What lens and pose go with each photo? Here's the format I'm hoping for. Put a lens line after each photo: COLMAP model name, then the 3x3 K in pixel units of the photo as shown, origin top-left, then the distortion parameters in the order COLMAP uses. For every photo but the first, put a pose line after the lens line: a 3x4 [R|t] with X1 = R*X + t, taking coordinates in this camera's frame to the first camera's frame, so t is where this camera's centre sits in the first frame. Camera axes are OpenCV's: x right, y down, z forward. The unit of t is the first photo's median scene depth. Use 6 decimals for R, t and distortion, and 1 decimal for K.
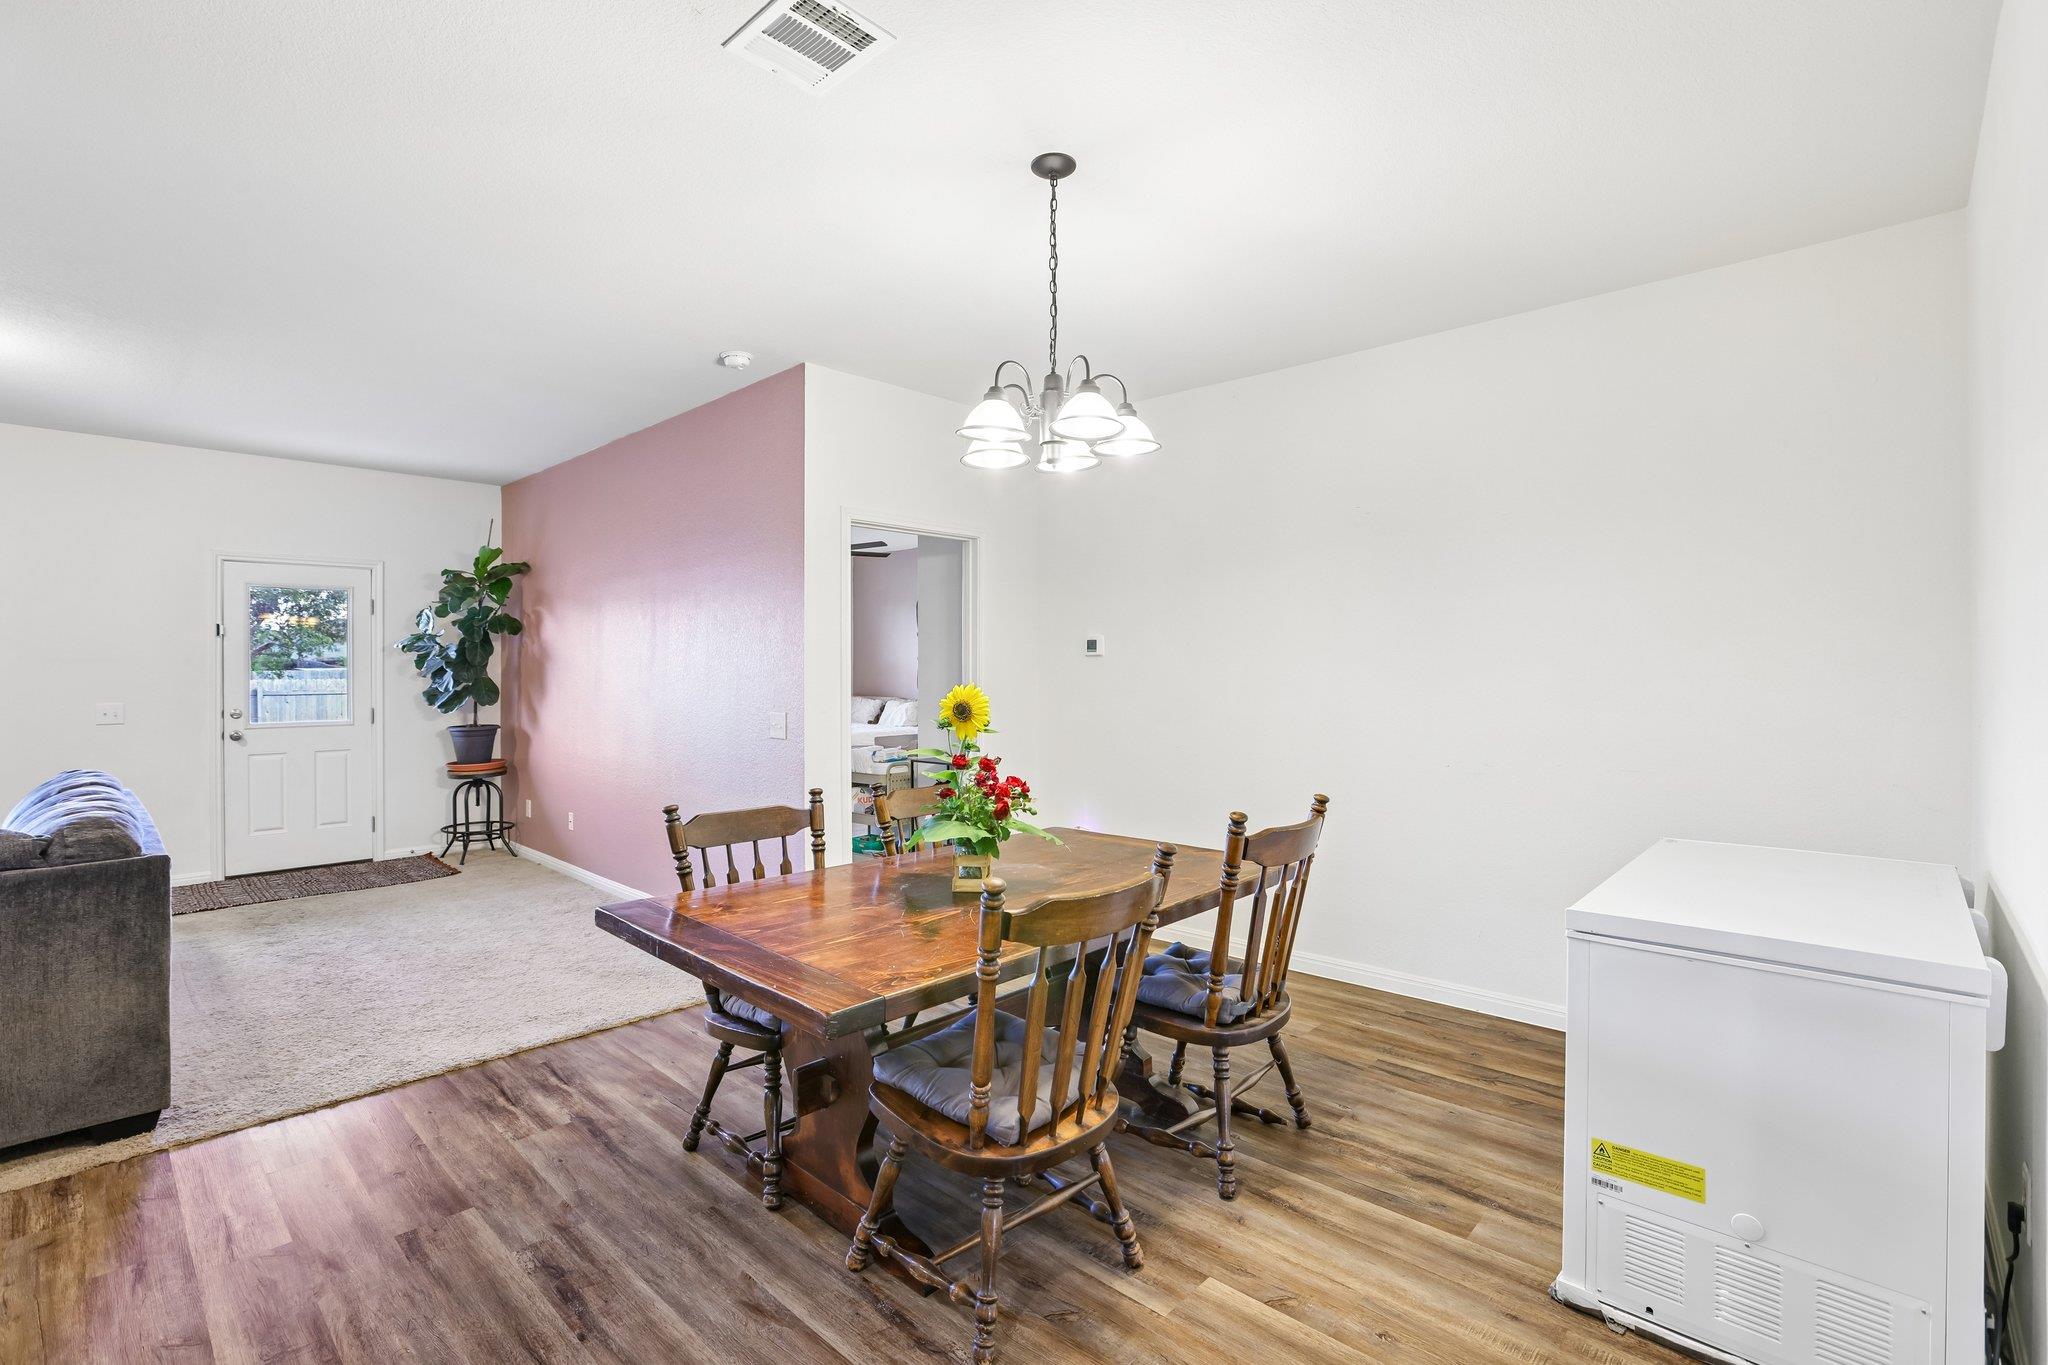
lens RADIAL K [[922.4, 0, 1016.9], [0, 922.4, 686.6], [0, 0, 1]] dist [-0.048650, 0.007129]
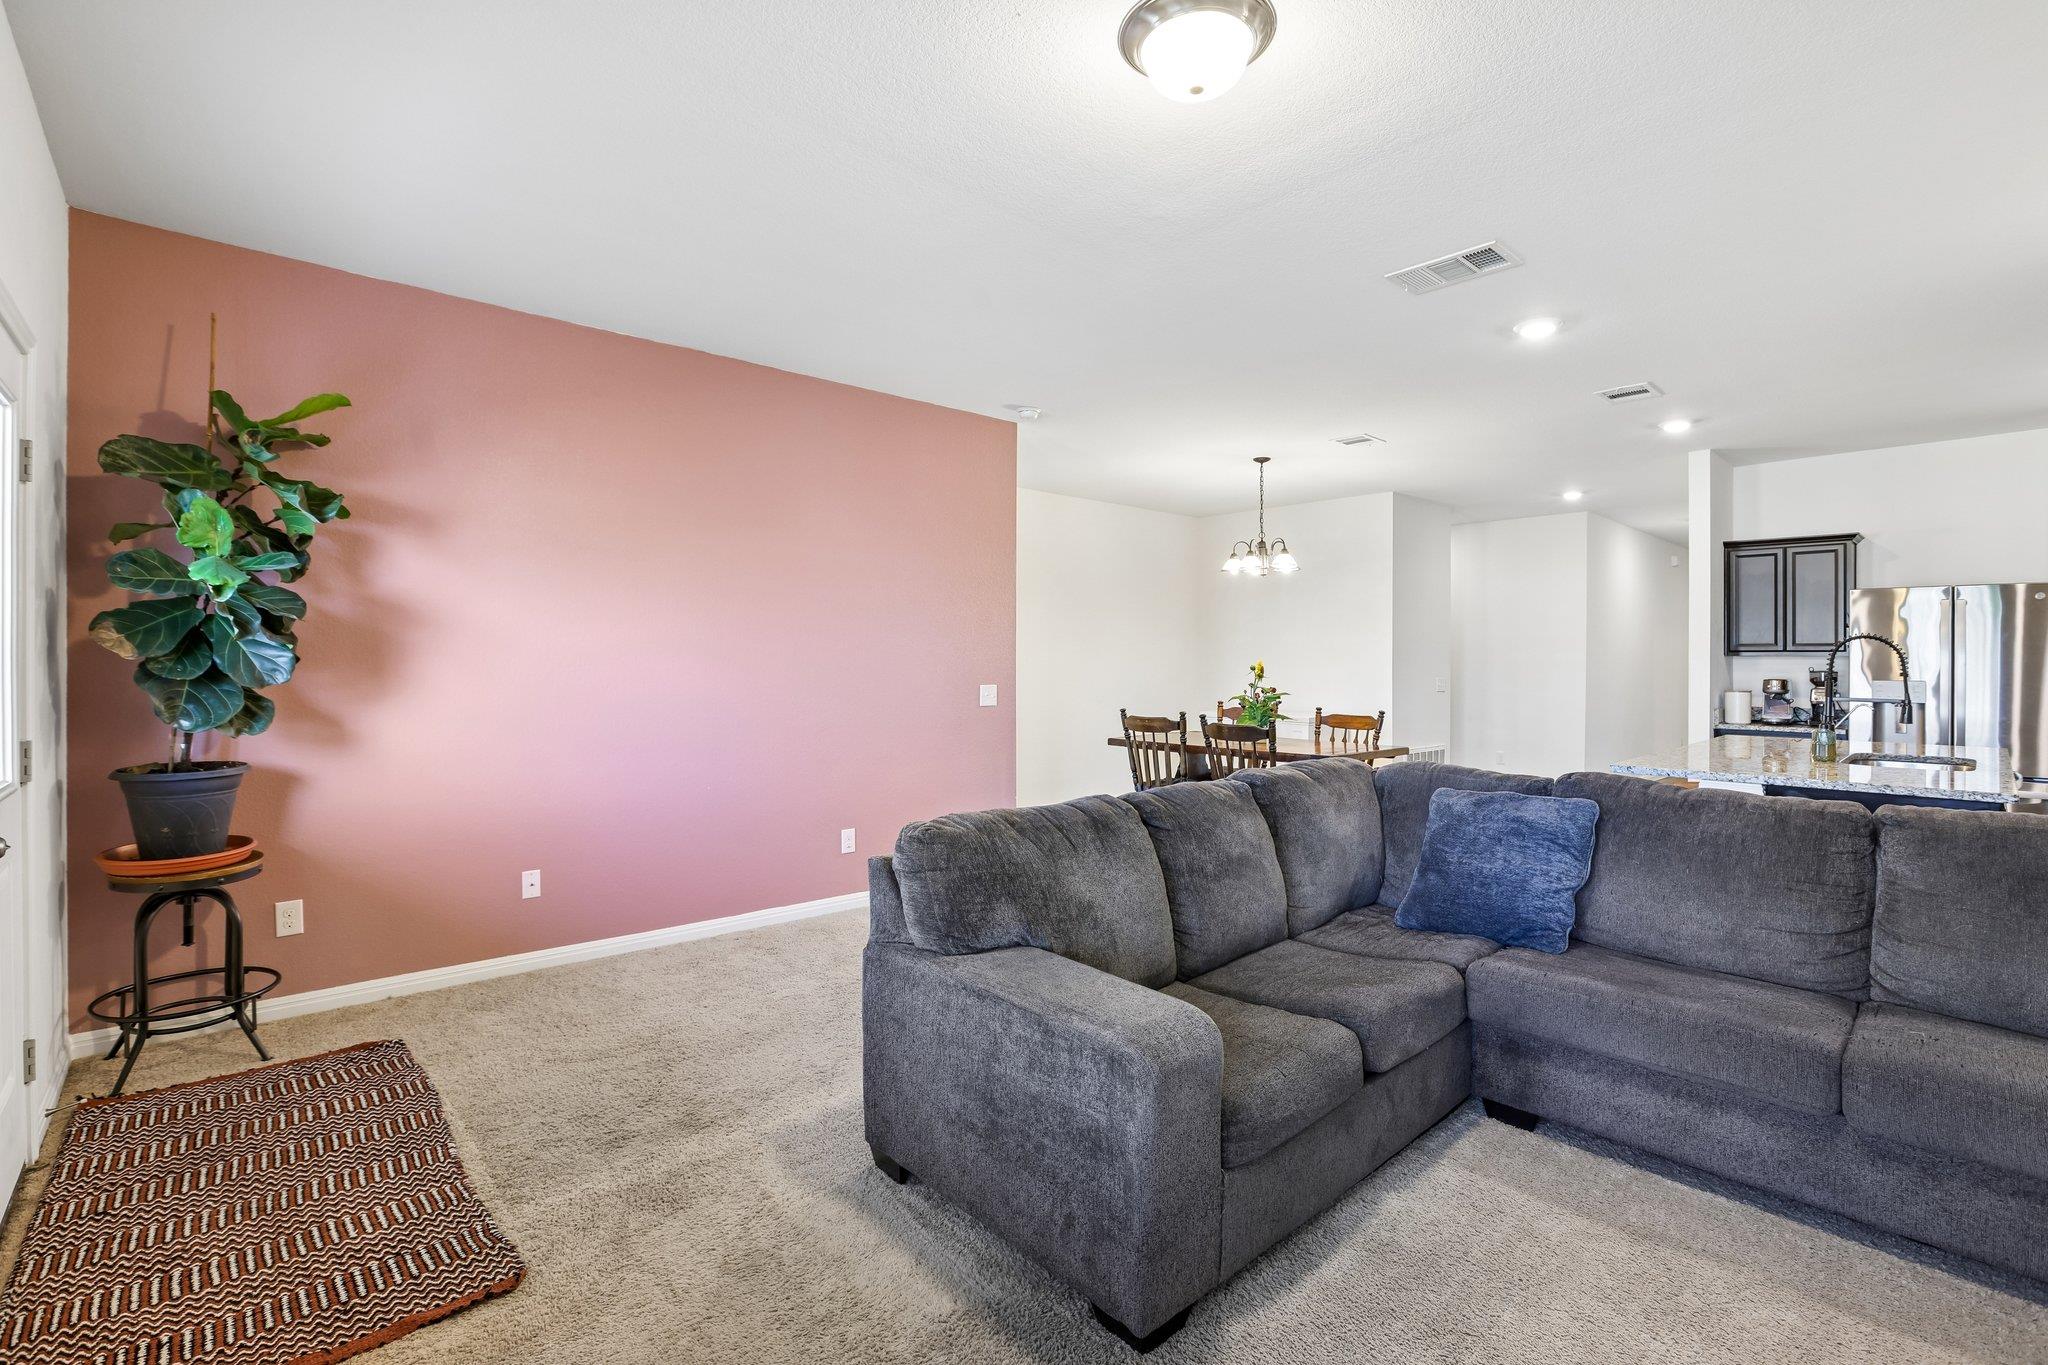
lens RADIAL K [[922.4, 0, 1031.3], [0, 922.4, 663.8], [0, 0, 1]] dist [-0.048650, 0.007129]
pose [[0.089634, -0.002973, 0.995970, -2.164814], [0.014416, 0.999895, 0.001687, -0.006105], [-0.995870, 0.014207, 0.089667, 1.189623]]
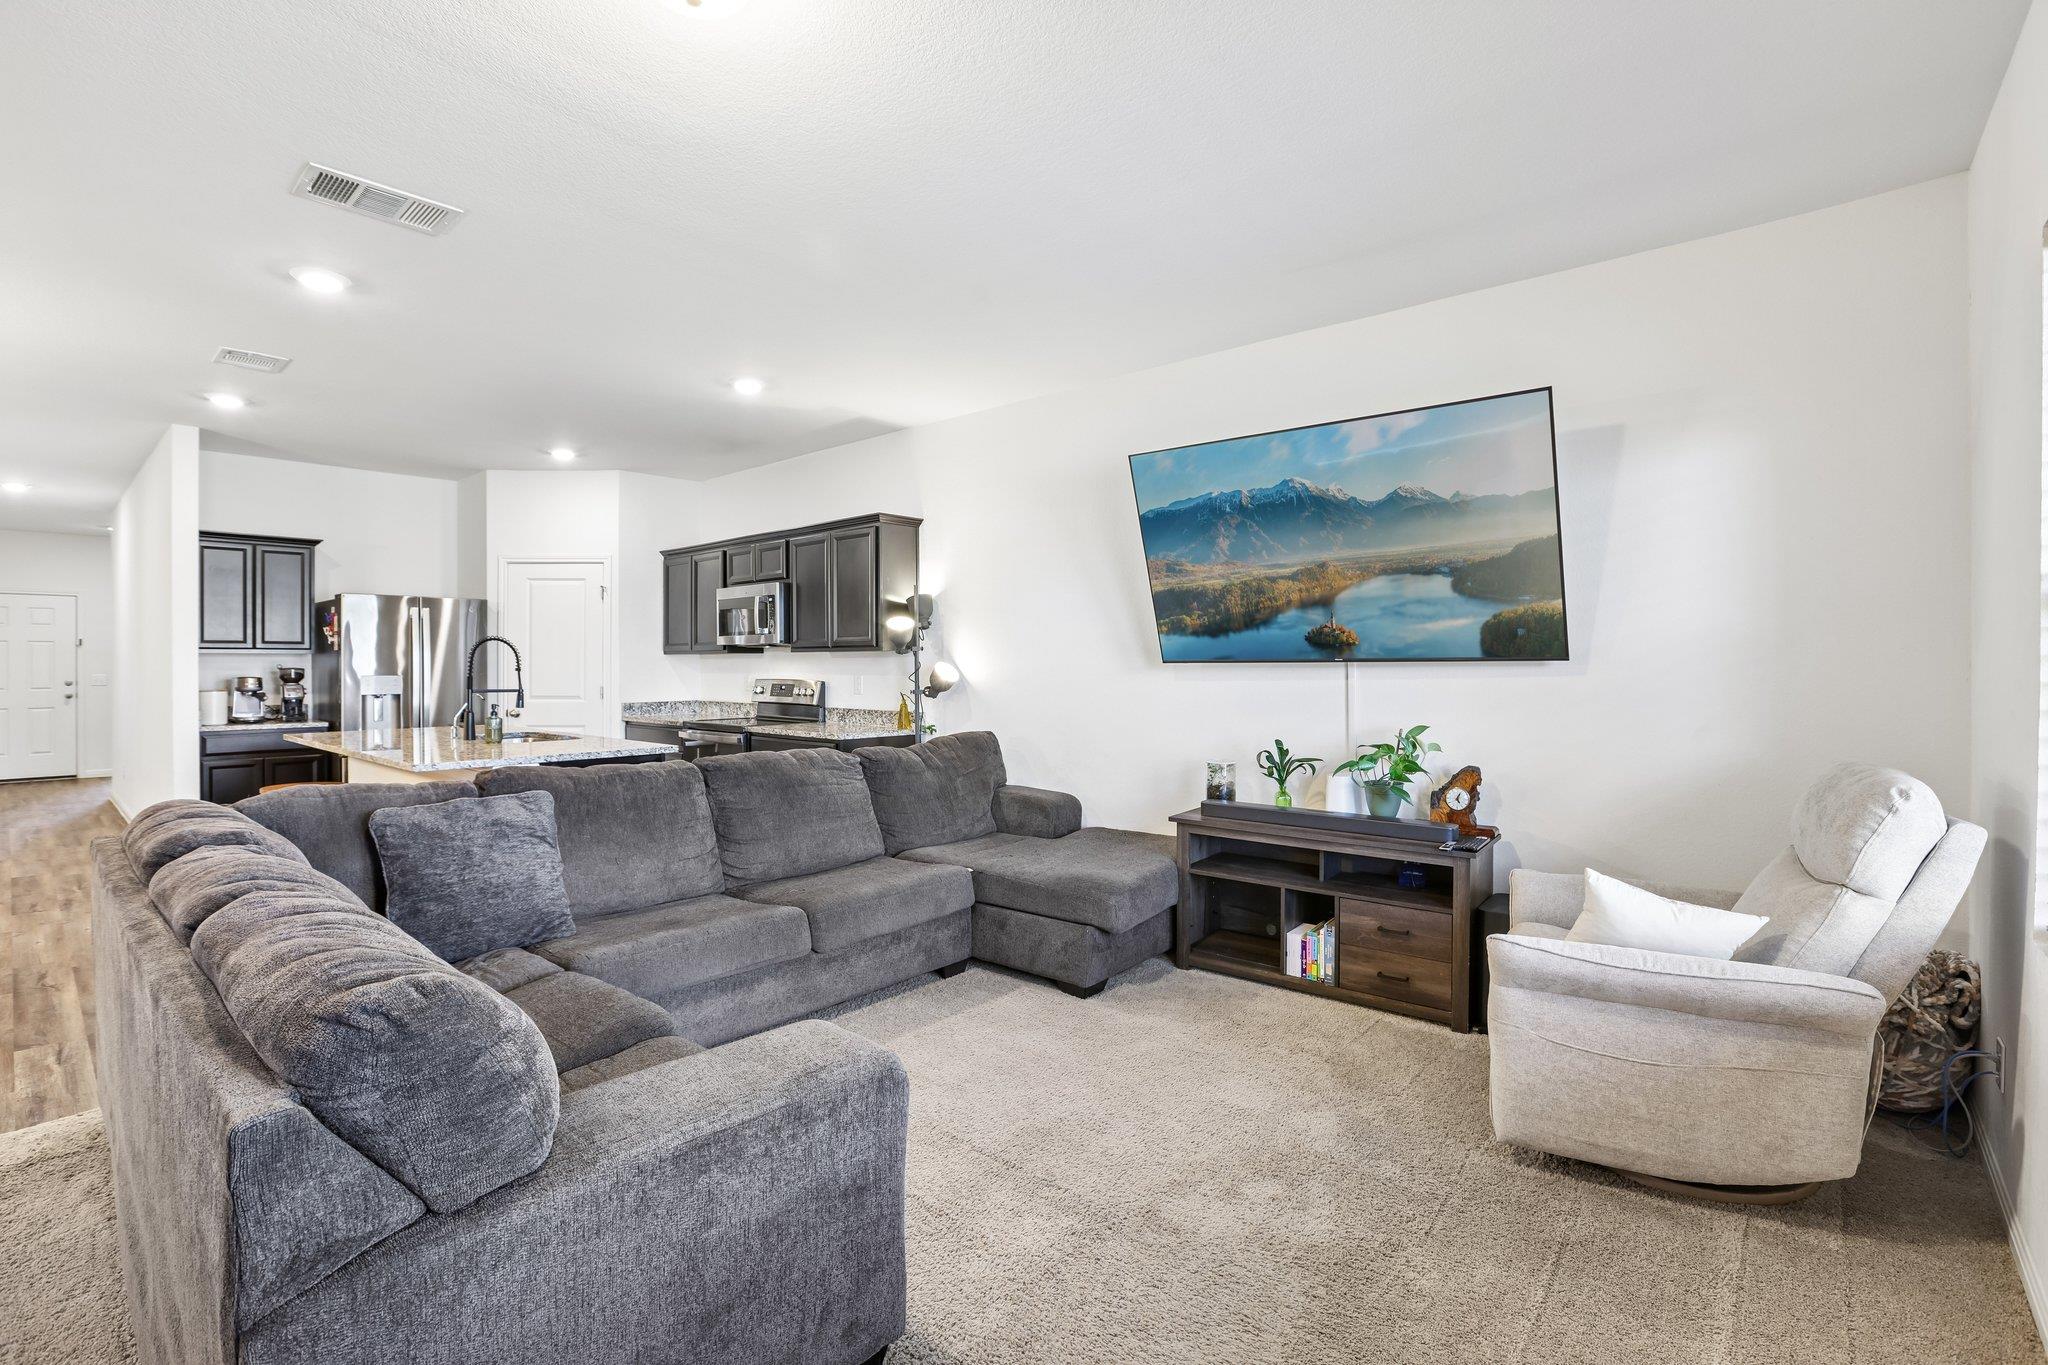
lens RADIAL K [[922.4, 0, 1025.3], [0, 922.4, 665.2], [0, 0, 1]] dist [-0.048650, 0.007129]
pose [[-0.999326, 0.000284, -0.036708, -1.654229], [-0.000574, 0.999727, 0.023365, -0.017278], [0.036705, 0.023370, -0.999053, 1.738188]]
